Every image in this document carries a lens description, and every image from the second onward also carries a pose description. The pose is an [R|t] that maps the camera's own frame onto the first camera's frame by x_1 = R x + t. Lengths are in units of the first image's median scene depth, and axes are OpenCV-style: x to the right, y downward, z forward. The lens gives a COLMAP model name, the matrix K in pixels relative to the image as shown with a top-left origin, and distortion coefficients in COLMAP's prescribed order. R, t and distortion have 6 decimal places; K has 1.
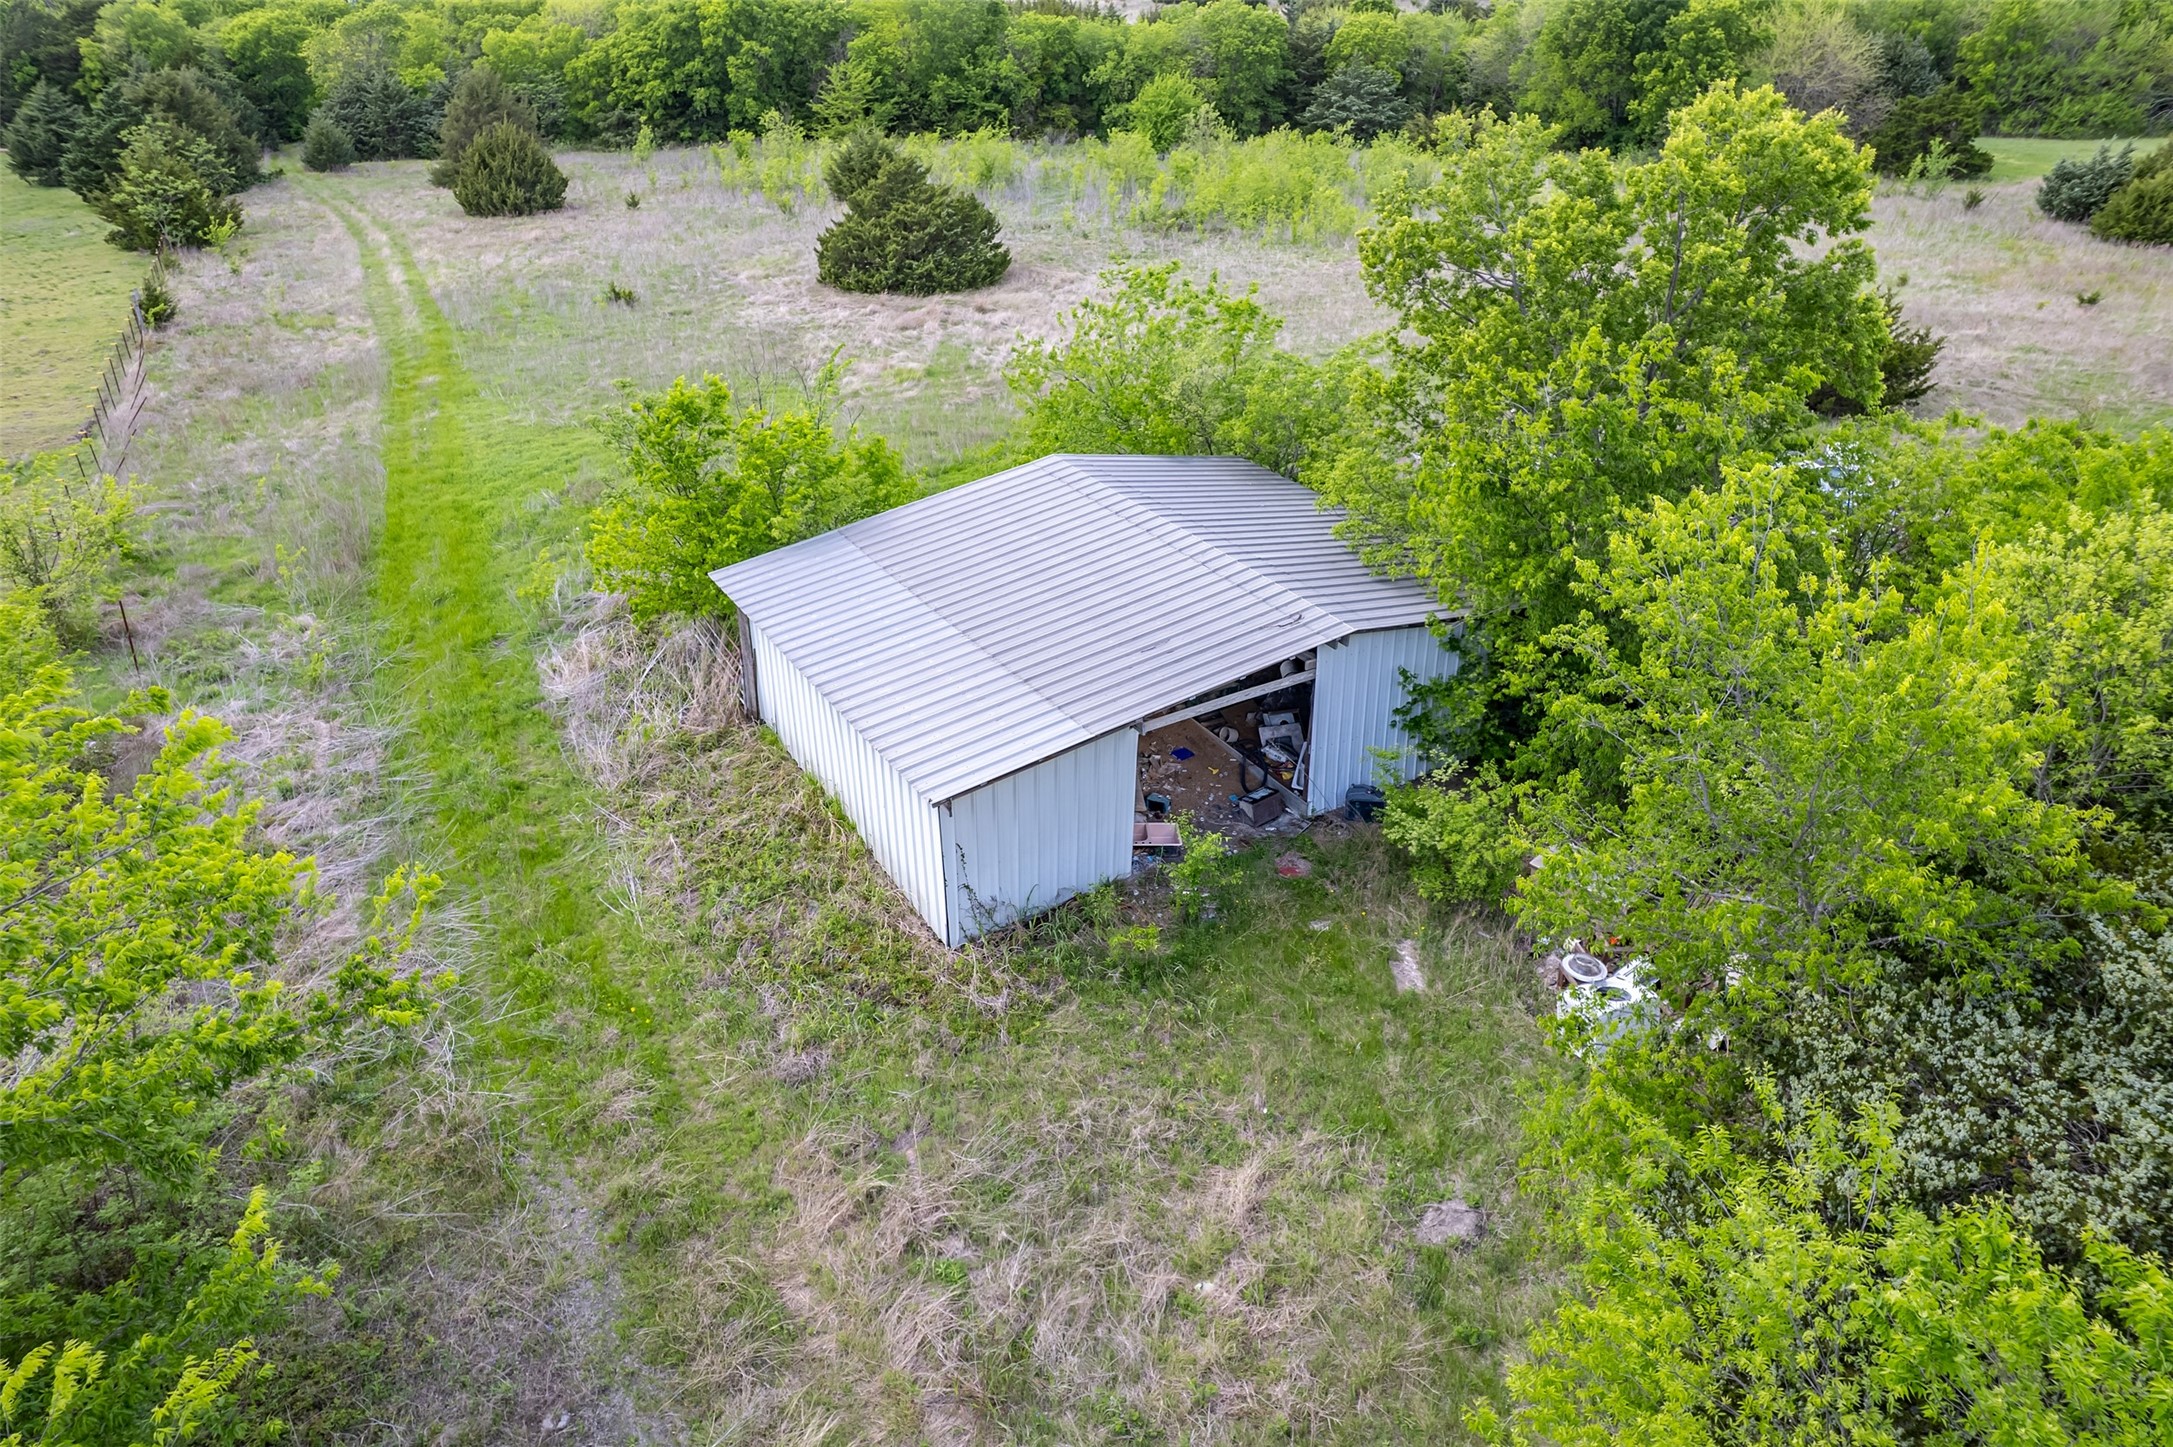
lens RADIAL K [[1389.0, 0, 1086.5], [0, 1389.0, 723.5], [0, 0, 1]] dist [-0.022886, 0.056578]
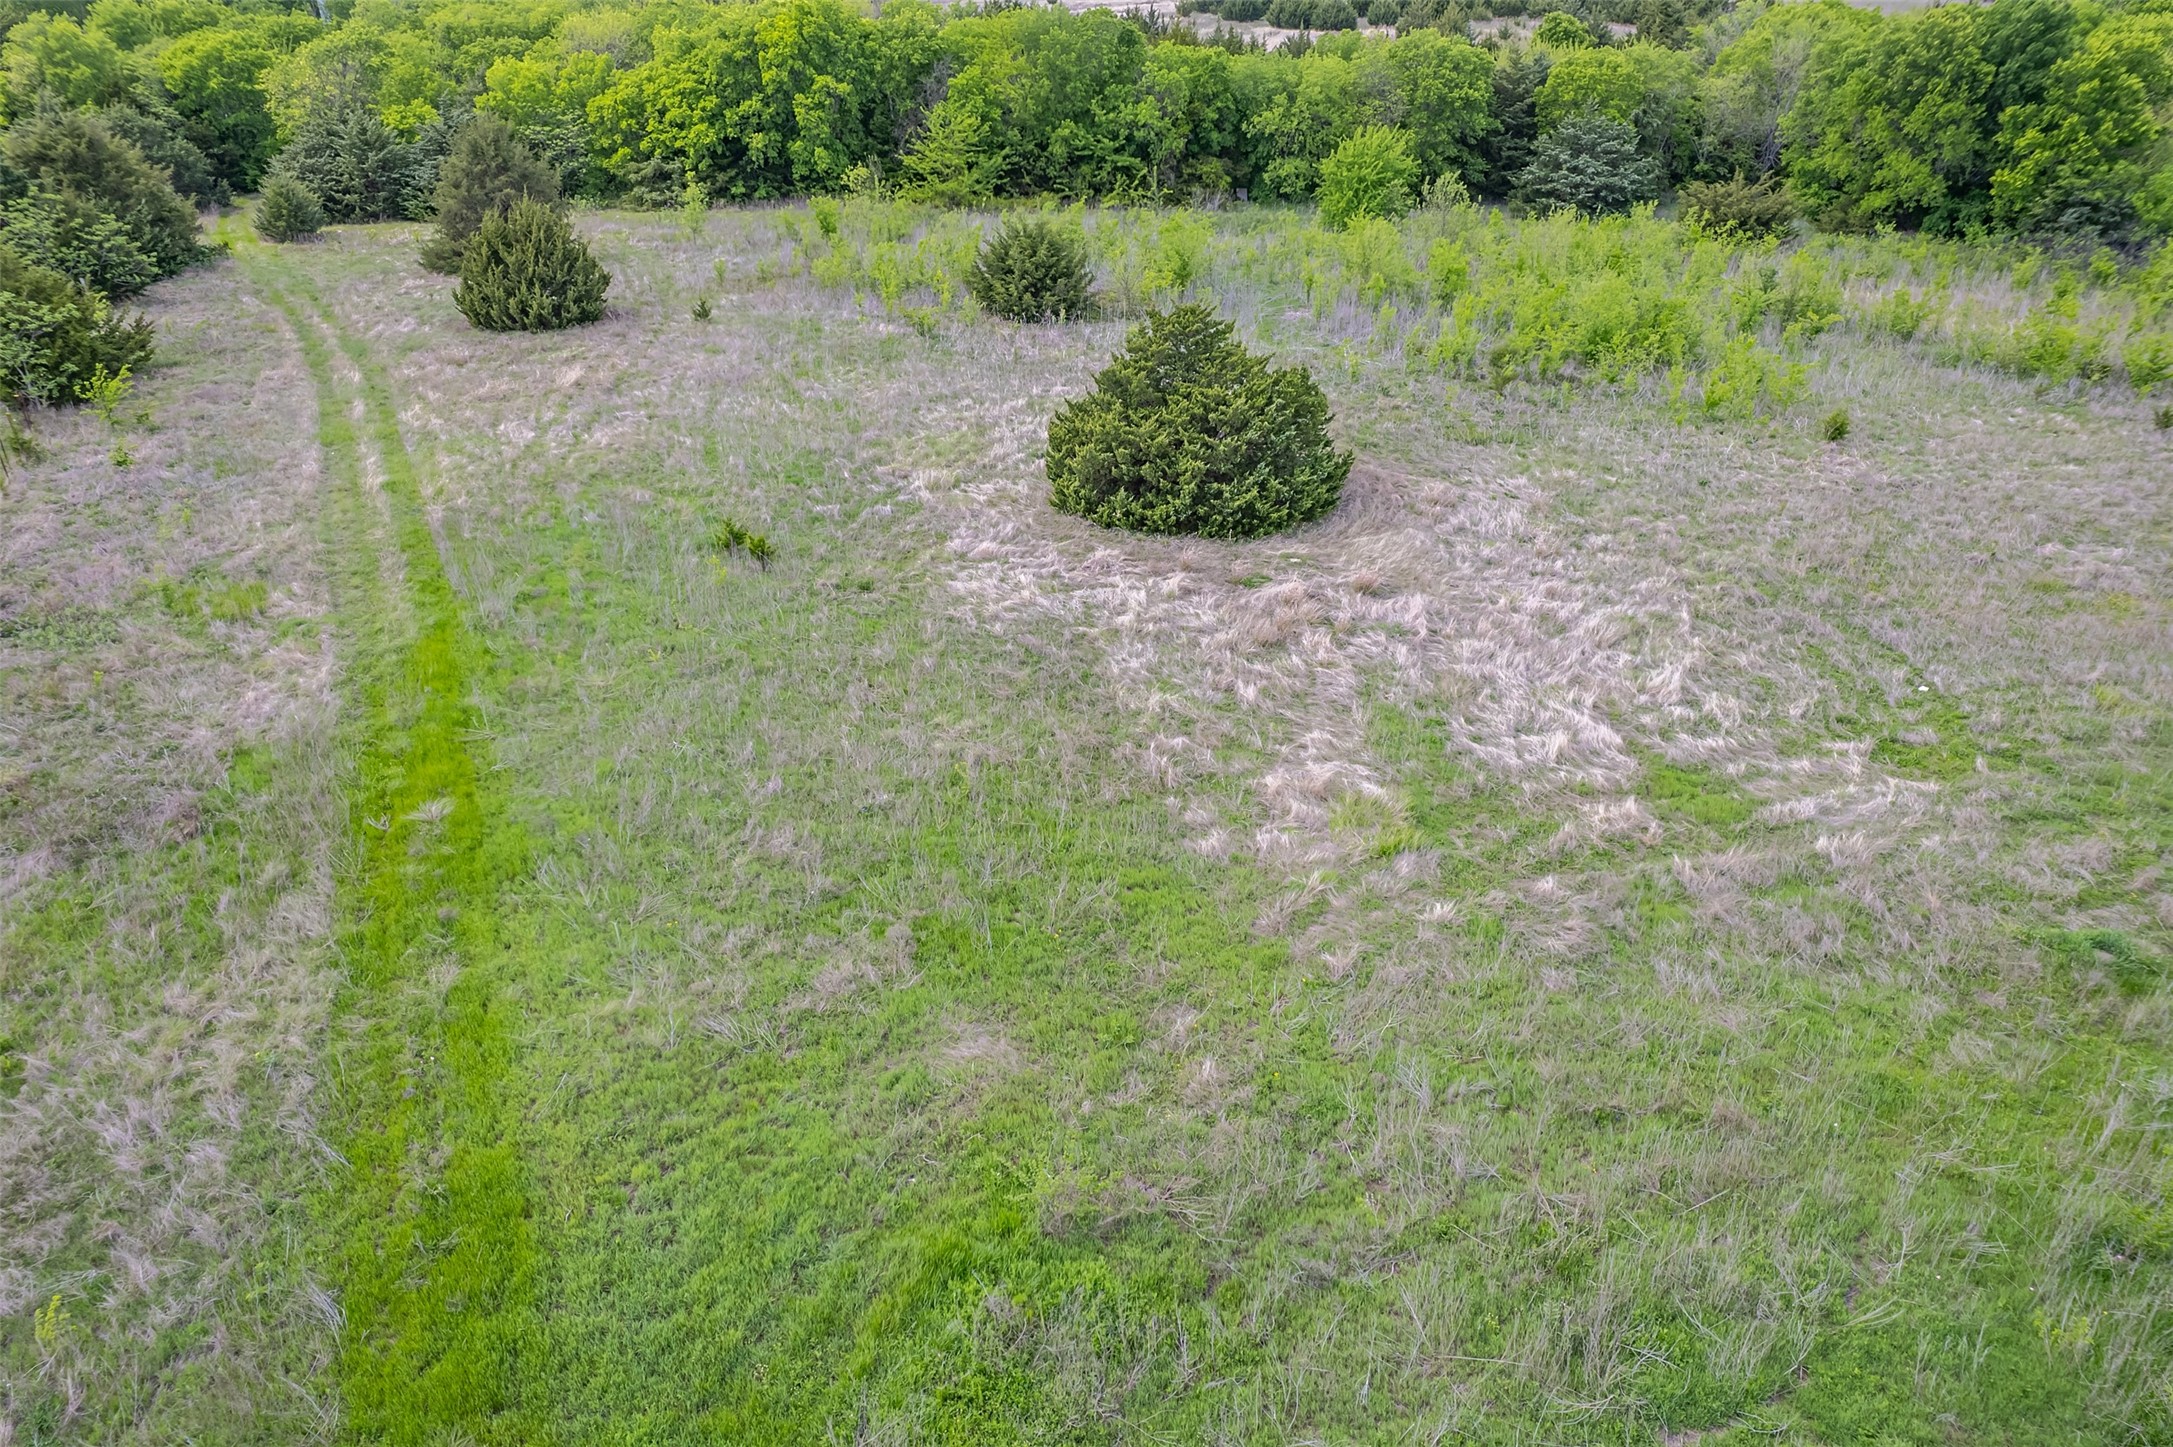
lens RADIAL K [[1338.0, 0, 1075.4], [0, 1338.0, 725.6], [0, 0, 1]] dist [-0.023778, 0.042624]
pose [[0.999855, 0.002208, 0.016878, -0.110226], [-0.002430, 0.999911, 0.013140, -0.130035], [-0.016848, -0.013179, 0.999771, 0.227801]]
